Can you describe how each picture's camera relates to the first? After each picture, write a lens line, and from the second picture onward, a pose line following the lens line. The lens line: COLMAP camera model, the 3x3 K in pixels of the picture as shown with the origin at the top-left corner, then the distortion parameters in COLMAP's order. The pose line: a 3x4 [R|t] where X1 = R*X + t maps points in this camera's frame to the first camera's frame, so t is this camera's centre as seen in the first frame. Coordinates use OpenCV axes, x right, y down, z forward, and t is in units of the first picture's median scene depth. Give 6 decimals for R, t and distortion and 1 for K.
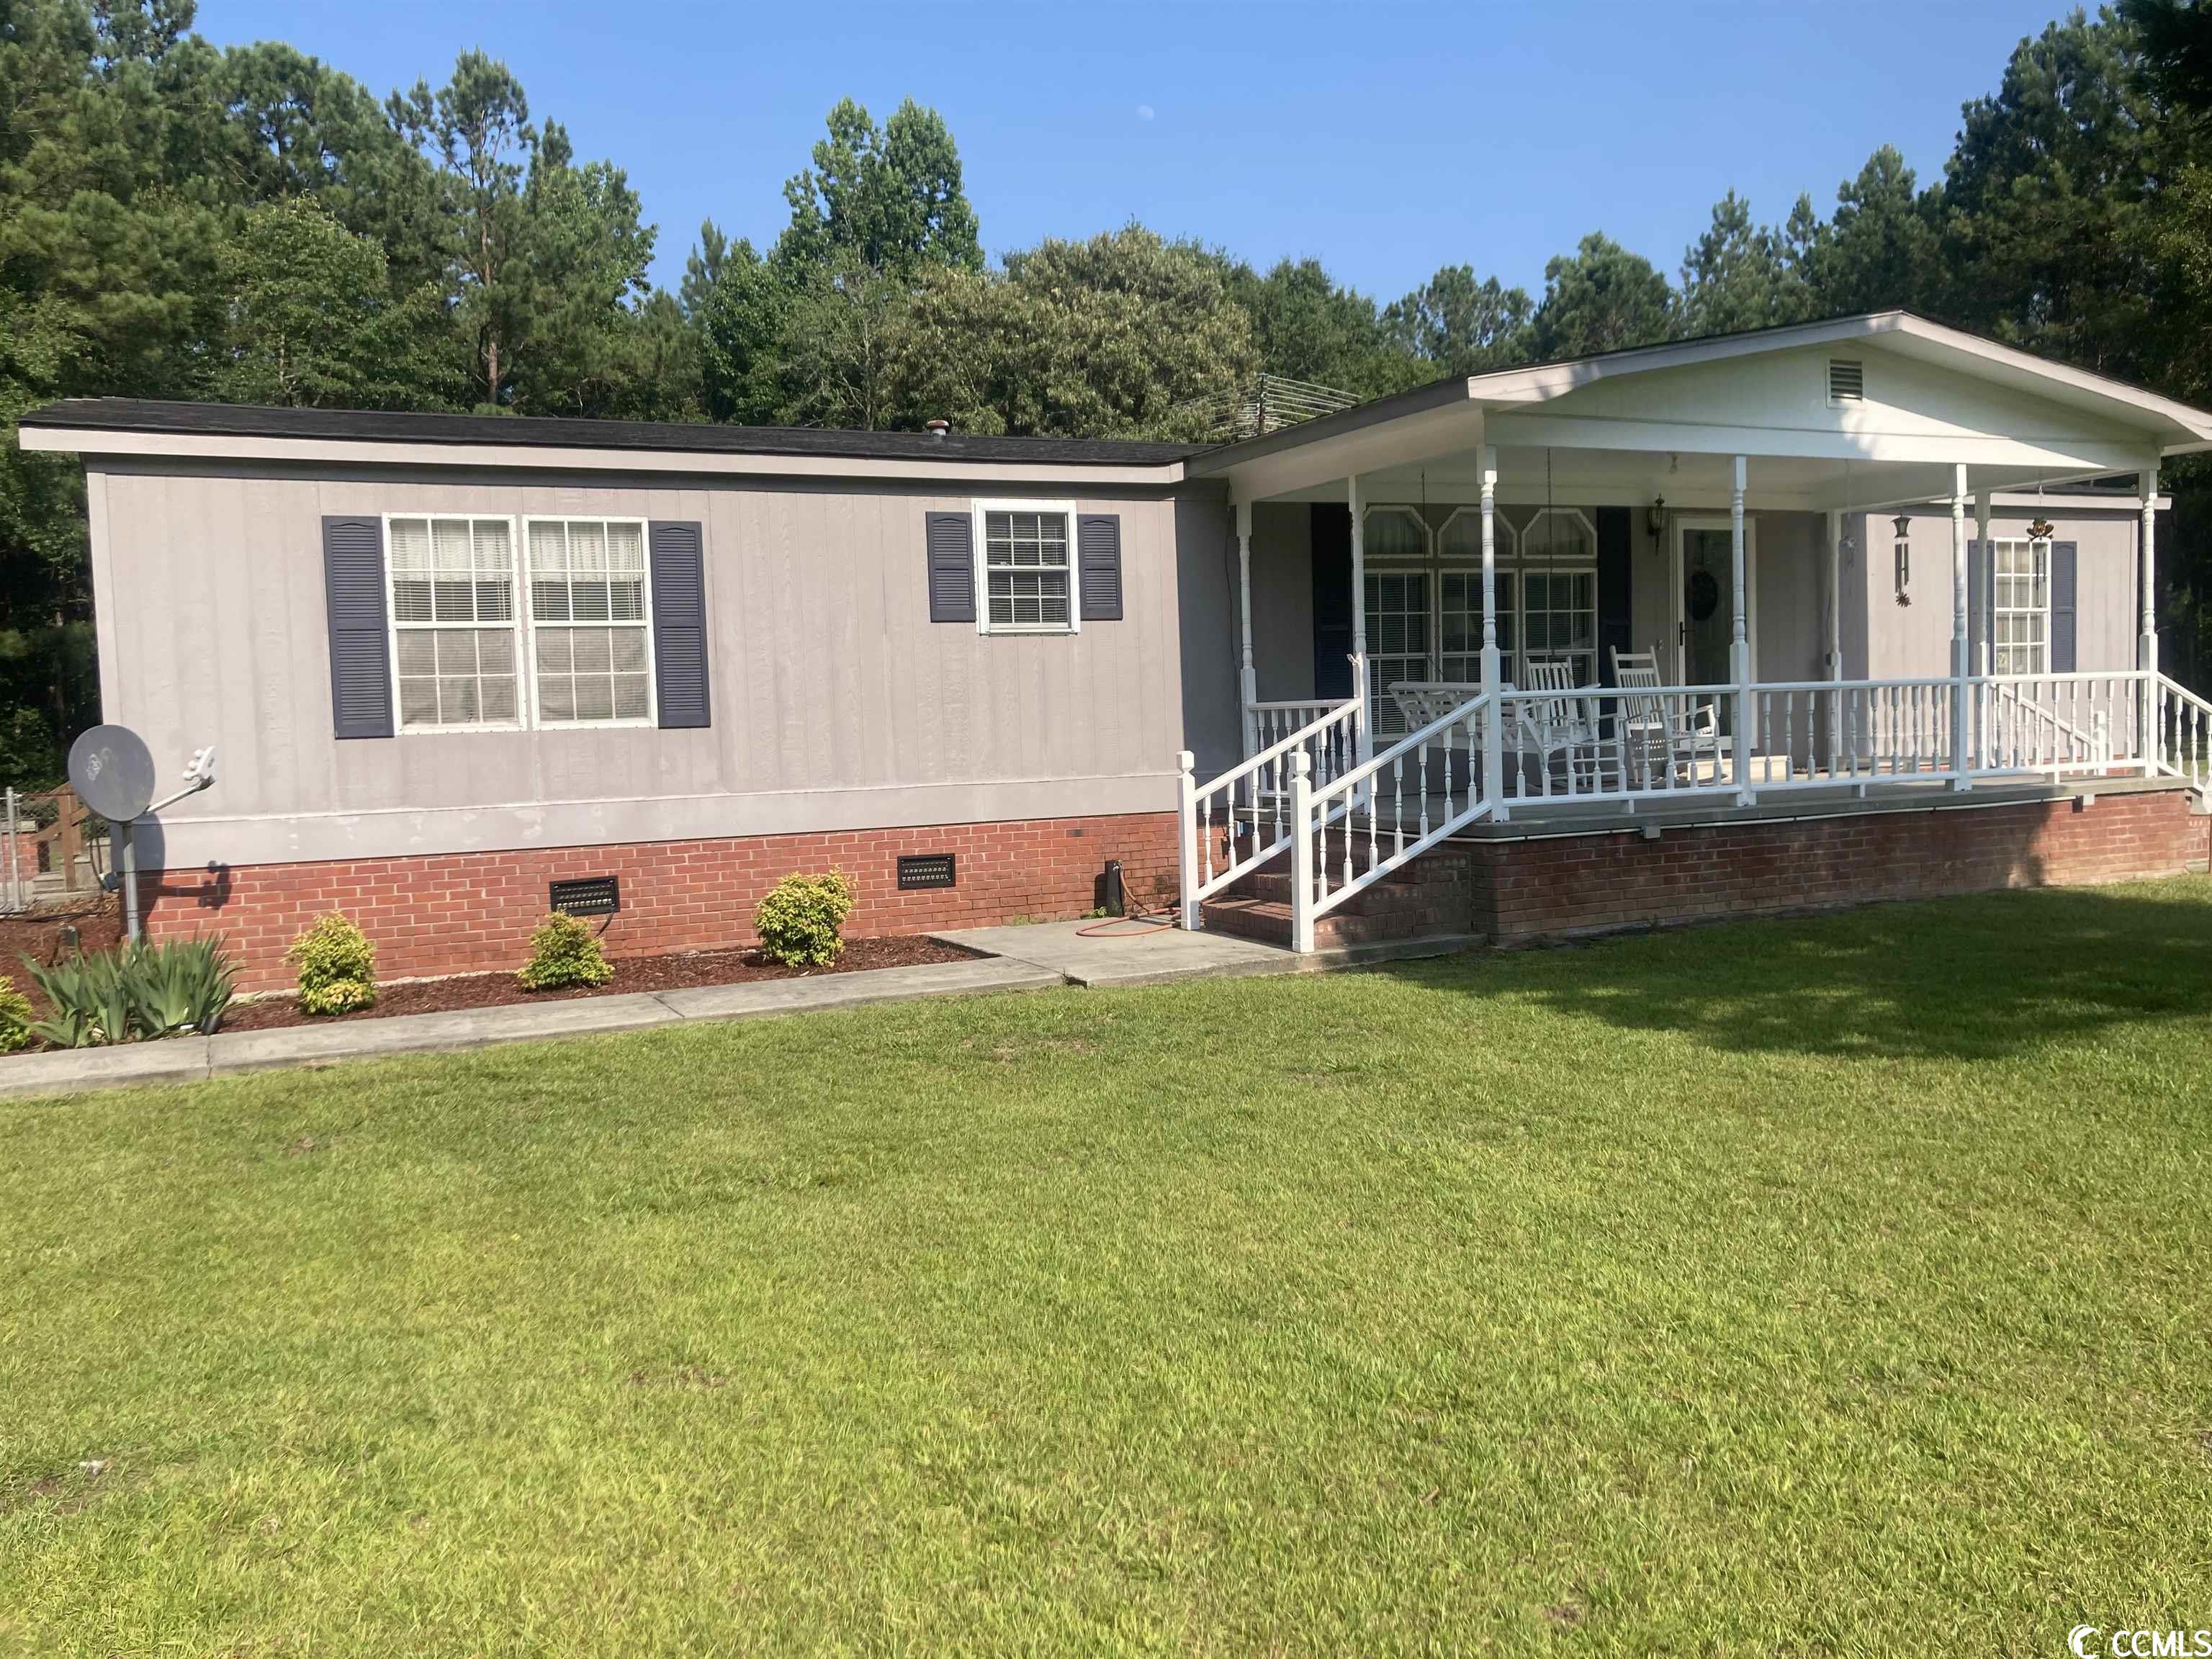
lens RADIAL K [[1733.3, 0, 1147.5], [0, 1733.3, 788.7], [0, 0, 1]] dist [0.107784, -0.093450]
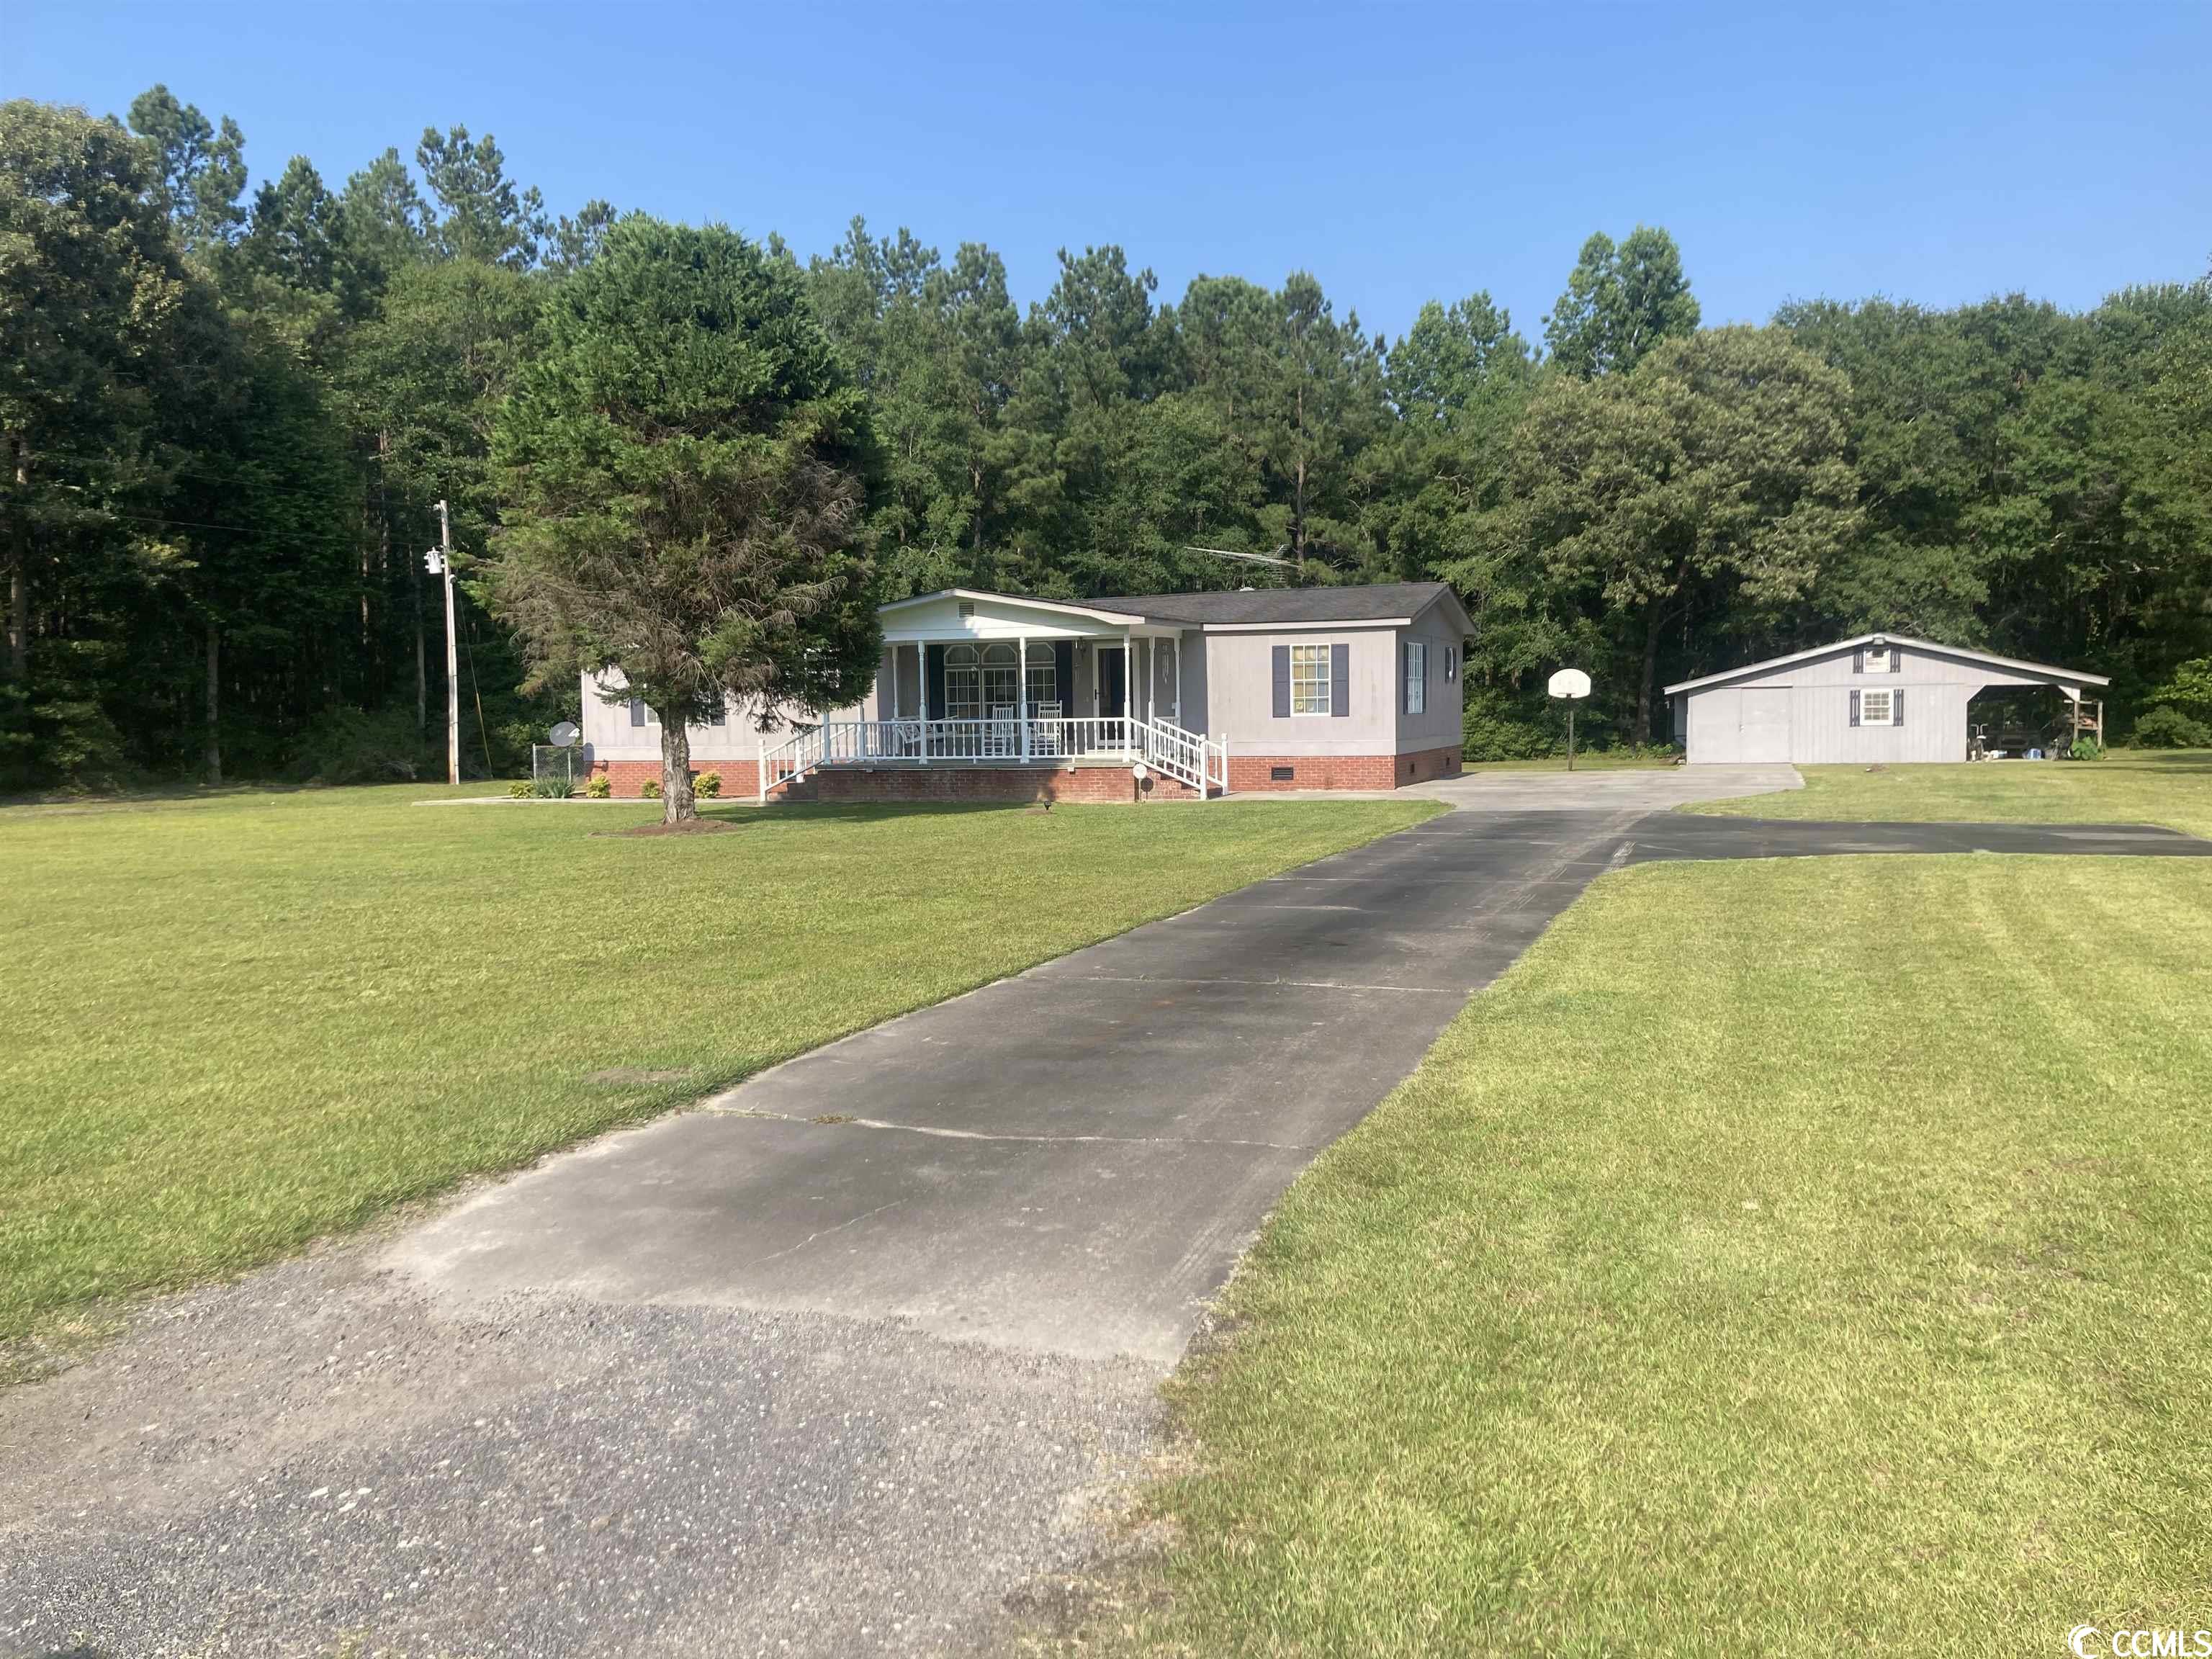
lens RADIAL K [[1923.6, 0, 1199.9], [0, 1923.6, 825.5], [0, 0, 1]] dist [0.071840, -0.004091]
pose [[0.729310, 0.061455, -0.681418, 2.466953], [-0.043373, 0.998107, 0.043595, -0.039821], [0.682807, -0.002239, 0.730595, -0.856616]]
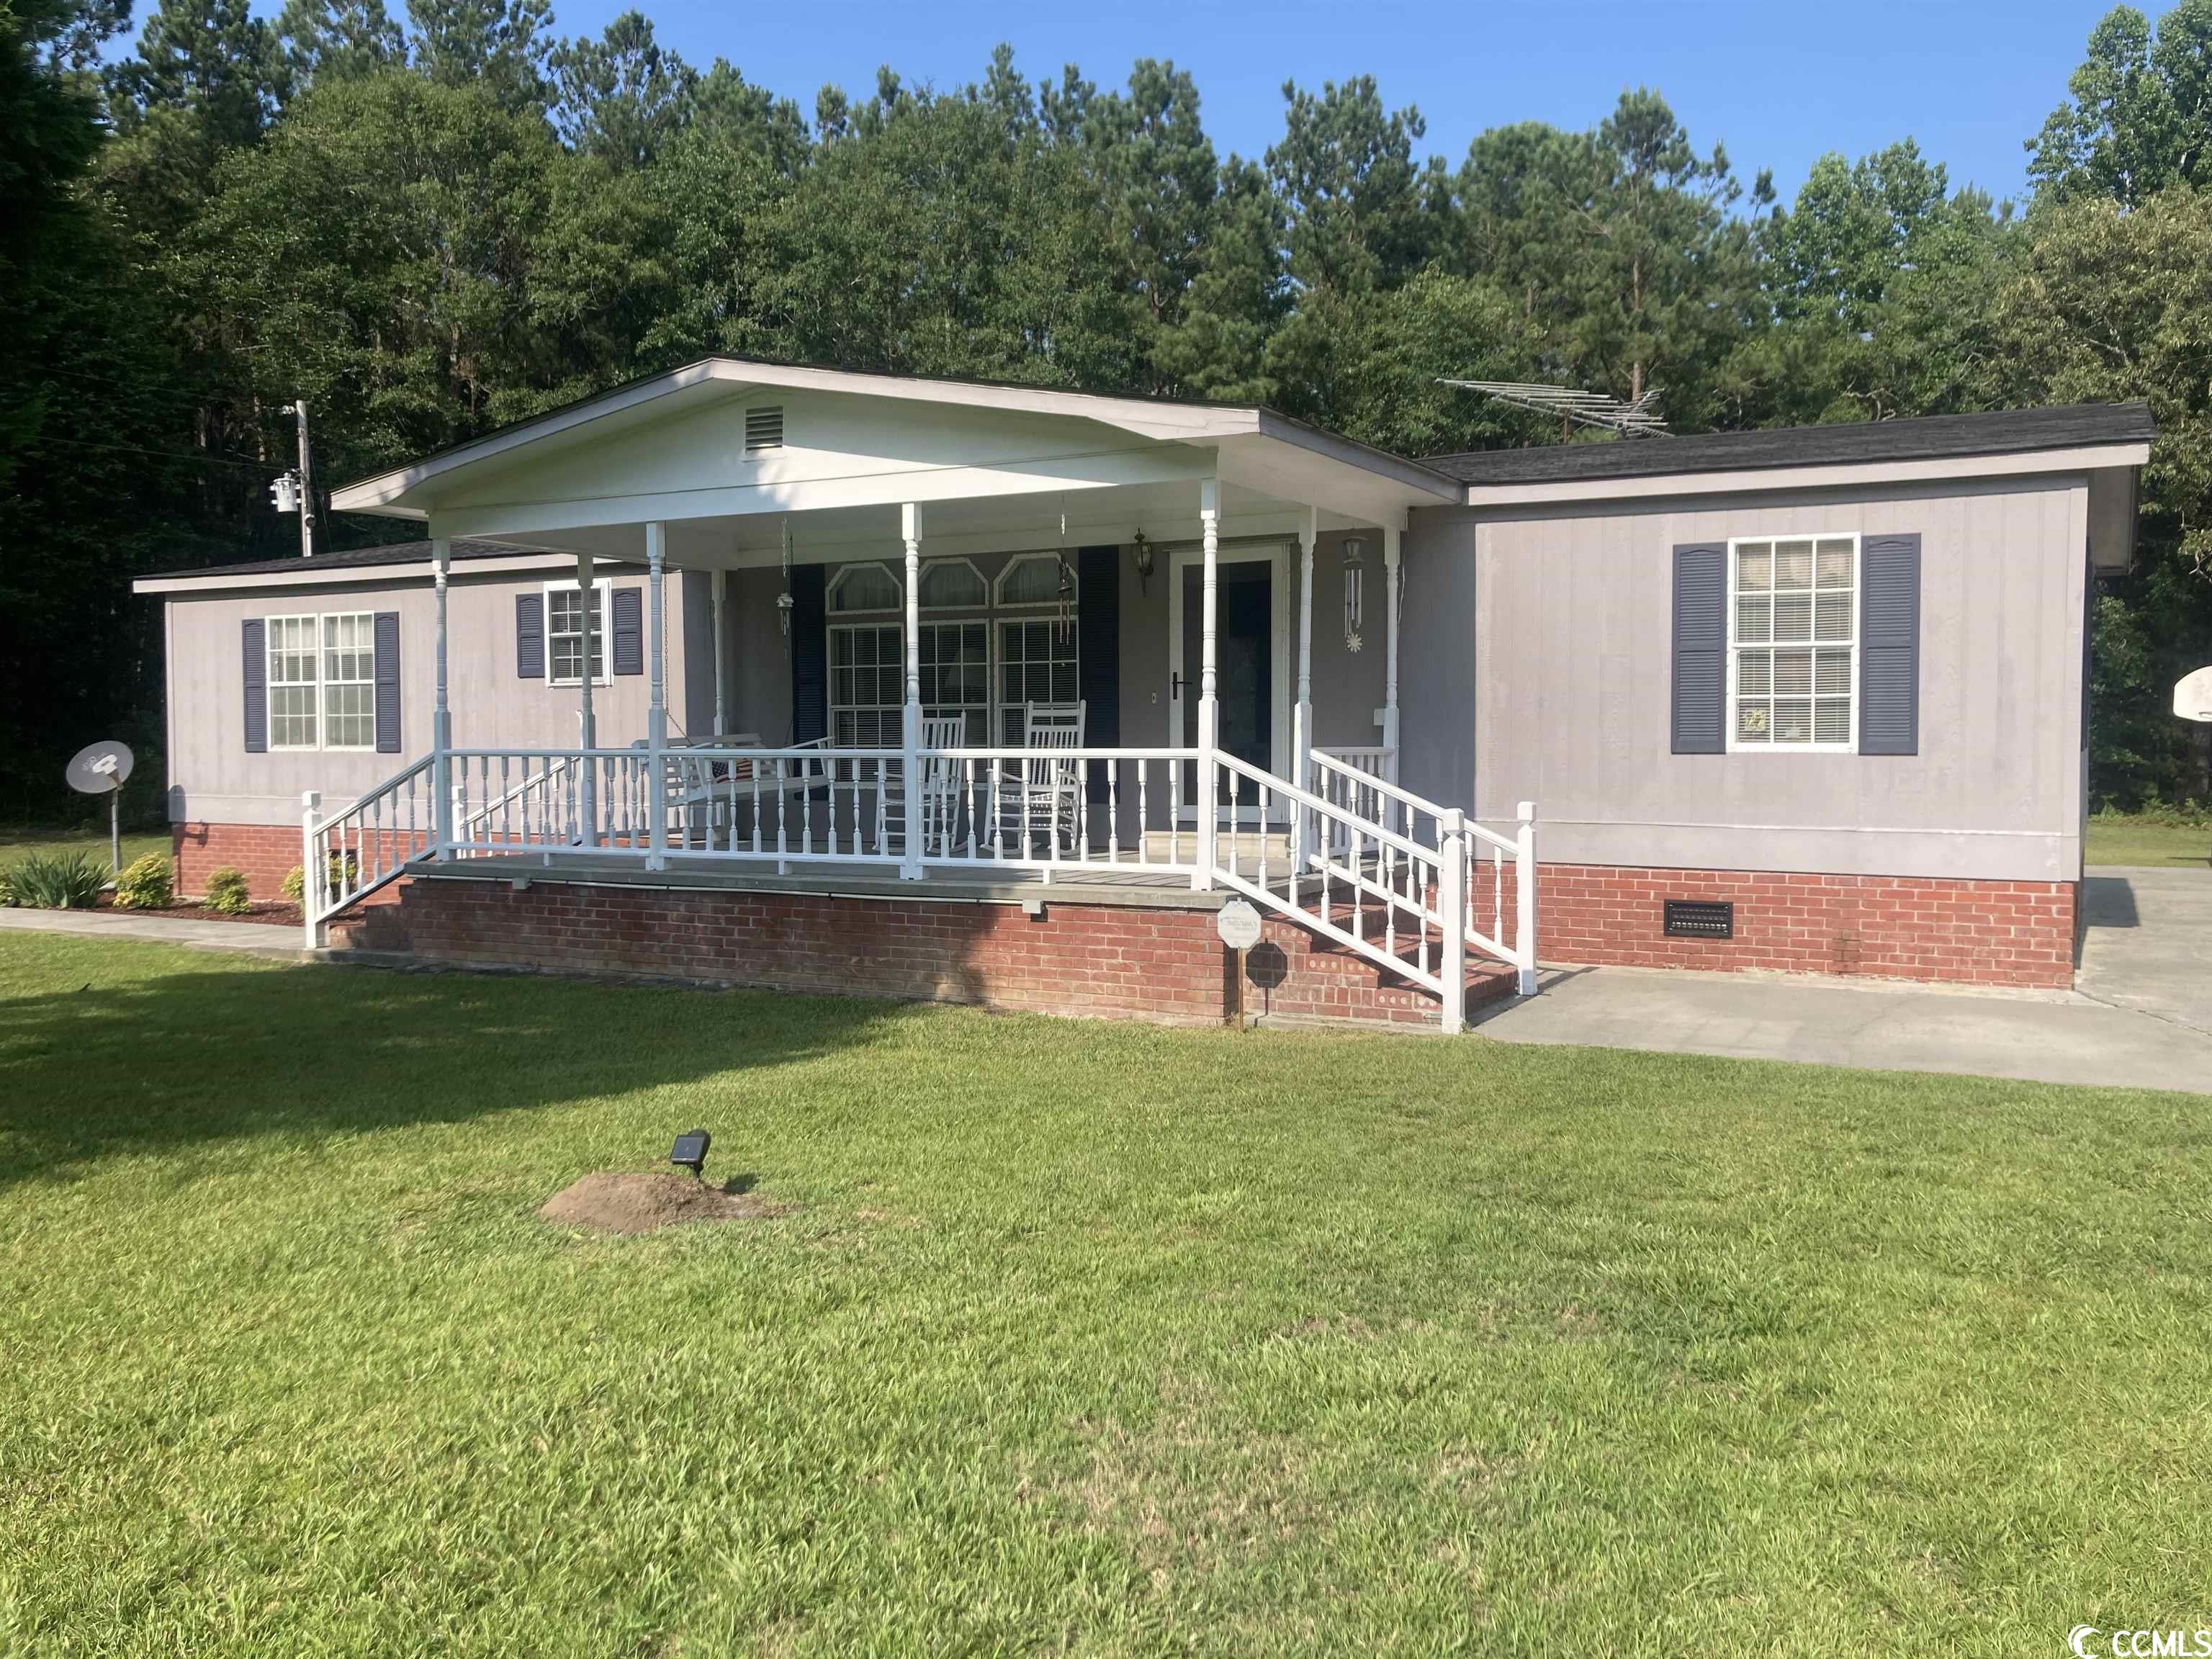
lens RADIAL K [[1820.0, 0, 1154.2], [0, 1820.0, 779.9], [0, 0, 1]] dist [0.056494, -0.045392]
pose [[0.596310, 0.047781, -0.801331, 1.185881], [-0.059310, 0.998121, 0.015380, -0.065434], [0.800560, 0.038356, 0.598024, 0.532396]]
